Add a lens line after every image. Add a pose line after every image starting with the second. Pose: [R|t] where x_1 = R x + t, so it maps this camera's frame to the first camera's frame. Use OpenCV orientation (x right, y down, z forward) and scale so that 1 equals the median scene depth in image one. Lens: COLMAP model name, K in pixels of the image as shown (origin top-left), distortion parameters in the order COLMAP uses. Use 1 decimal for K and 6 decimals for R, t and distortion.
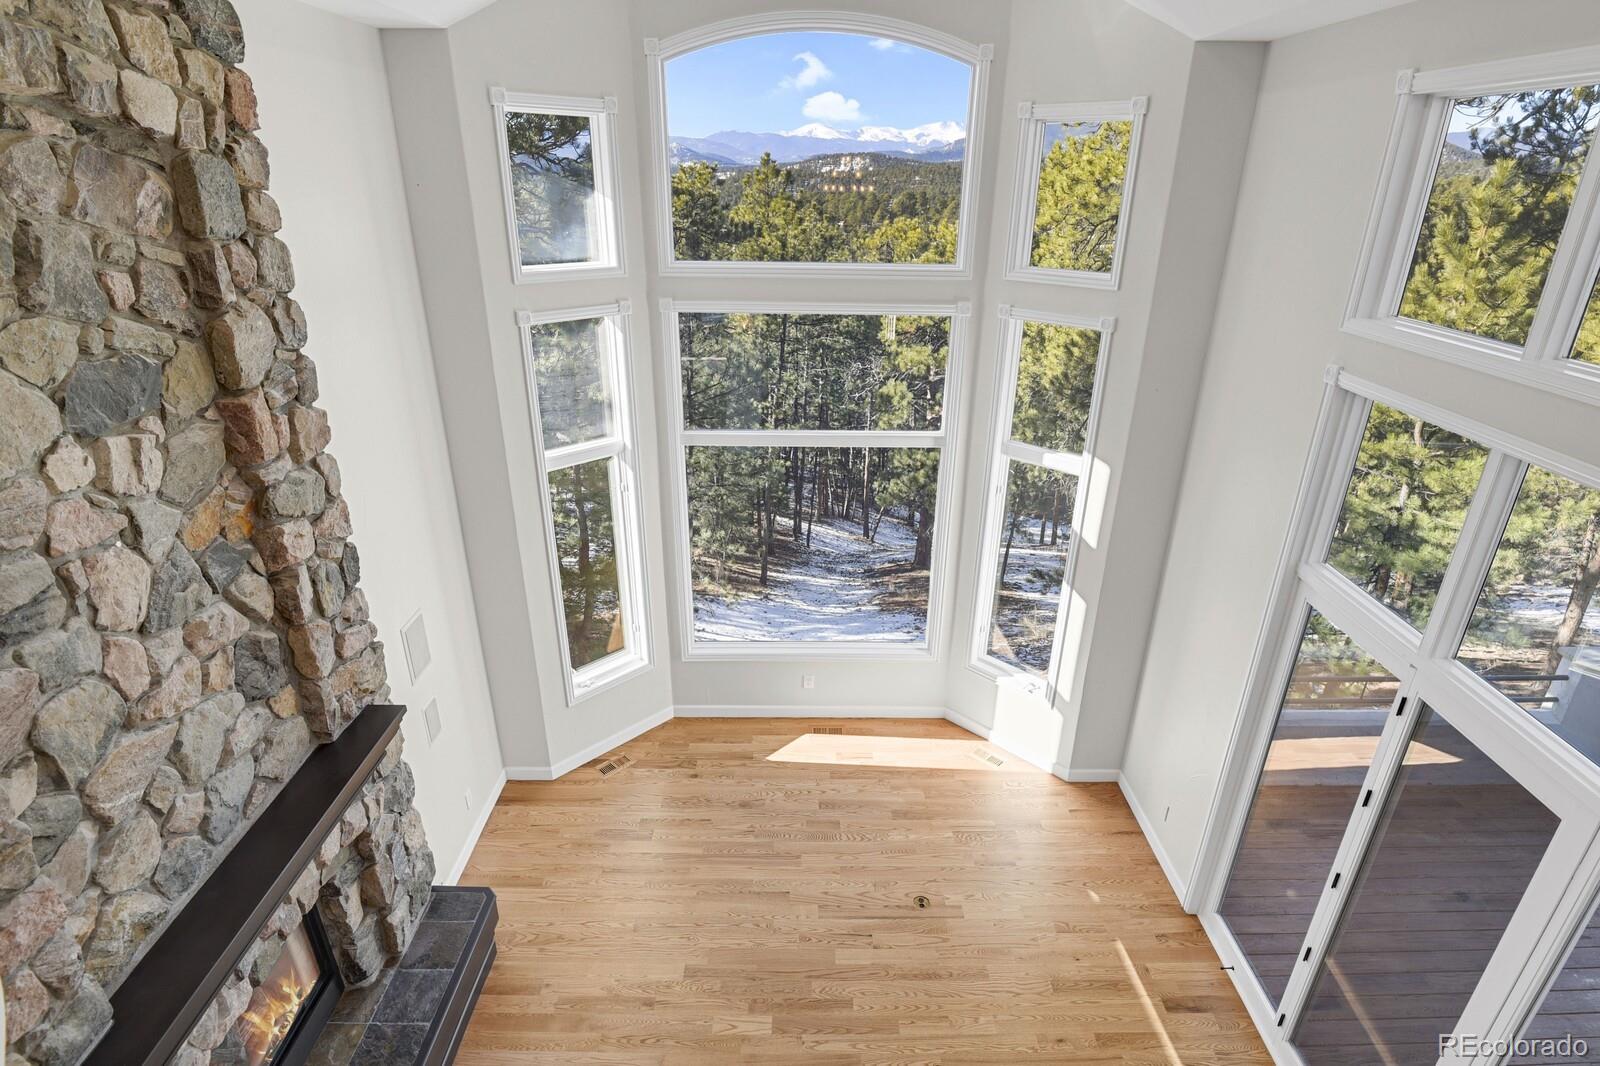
lens RADIAL K [[808.6, 0, 800.0], [0, 808.6, 533.0], [0, 0, 1]] dist [-0.012546, -0.012516]
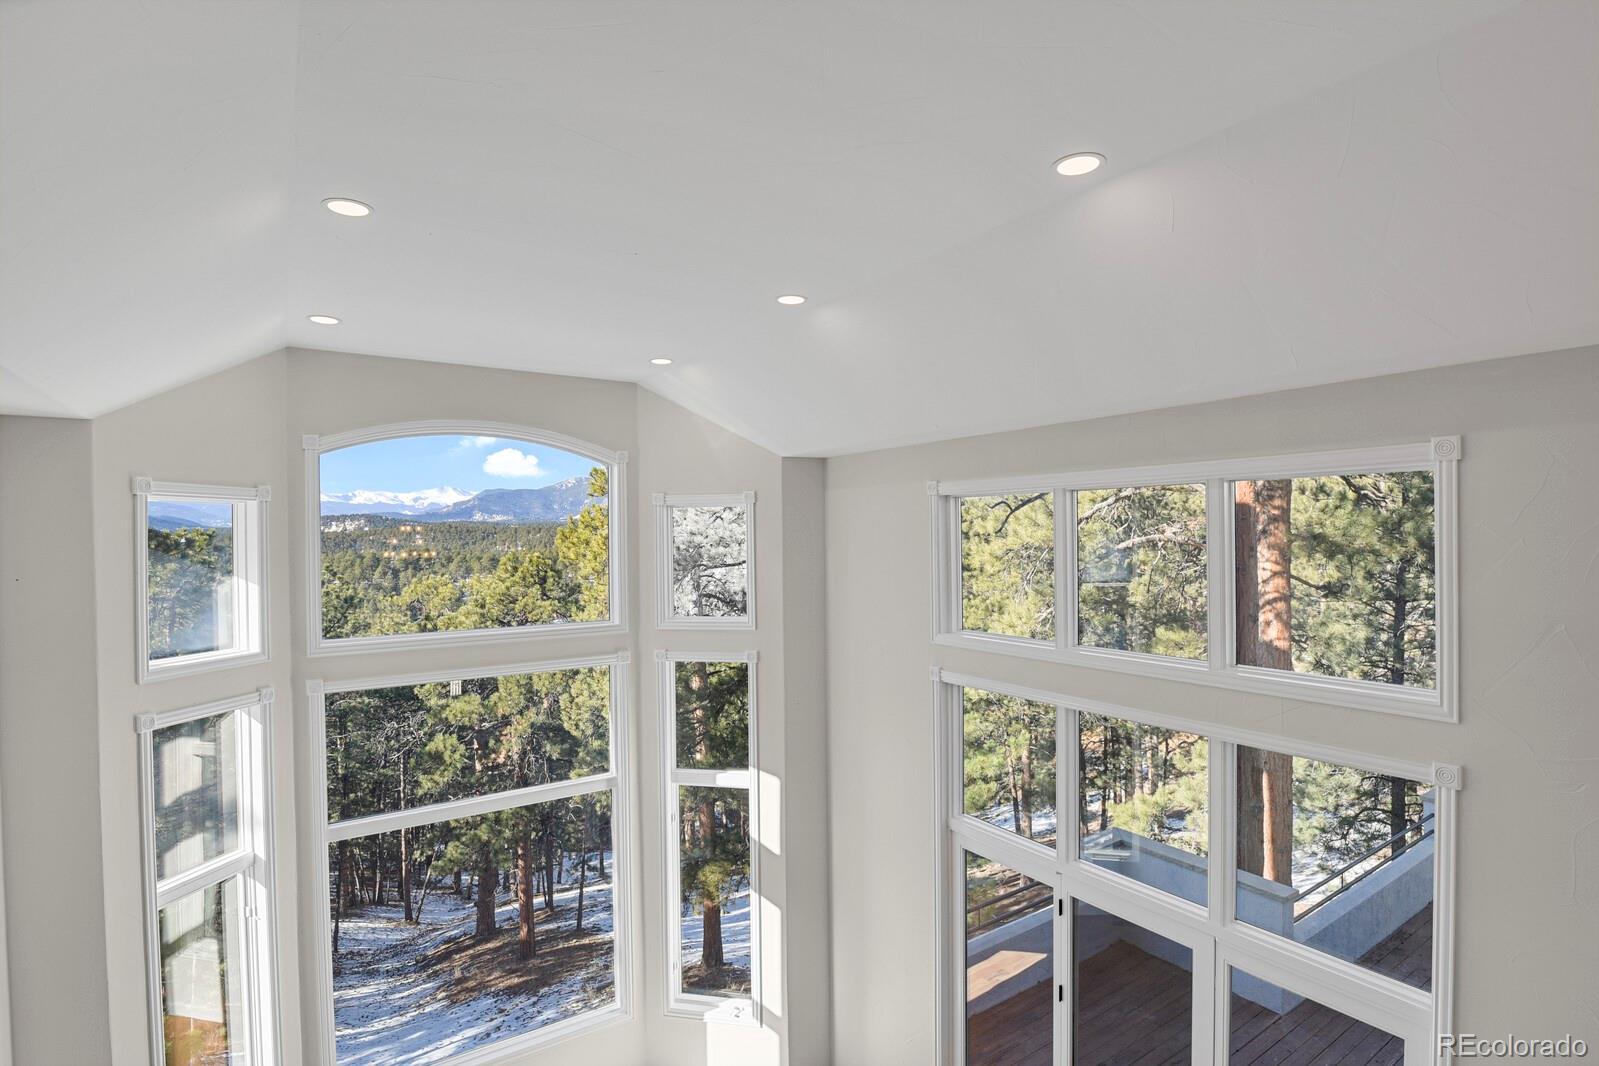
lens RADIAL K [[775.4, 0, 799.5], [0, 775.4, 533.0], [0, 0, 1]] dist [-0.023158, -0.011876]
pose [[0.832384, -0.019896, 0.553842, -0.180298], [0.241914, 0.912163, -0.330810, -0.020032], [-0.498612, 0.409343, 0.764084, -0.012663]]
